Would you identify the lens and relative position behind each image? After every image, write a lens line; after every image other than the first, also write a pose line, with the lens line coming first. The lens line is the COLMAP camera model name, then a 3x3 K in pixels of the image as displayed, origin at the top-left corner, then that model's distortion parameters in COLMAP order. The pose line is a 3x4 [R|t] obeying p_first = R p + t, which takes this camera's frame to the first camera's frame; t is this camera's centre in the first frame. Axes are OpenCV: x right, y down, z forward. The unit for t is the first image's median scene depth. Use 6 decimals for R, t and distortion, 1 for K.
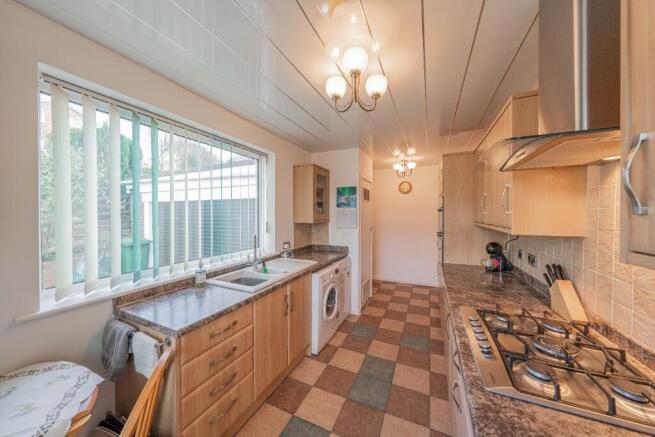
lens RADIAL K [[221.8, 0, 328.5], [0, 221.8, 215.6], [0, 0, 1]] dist [-0.001140, -0.000119]
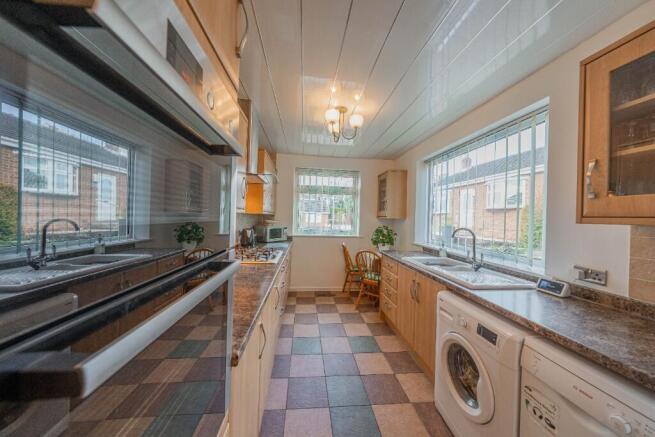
lens RADIAL K [[221.8, 0, 328.5], [0, 221.8, 215.6], [0, 0, 1]] dist [-0.001140, -0.000119]
pose [[-0.855145, -0.012081, -0.518248, 0.846900], [-0.018353, 0.999807, 0.006976, 0.033964], [0.518064, 0.015477, -0.855202, 1.969207]]
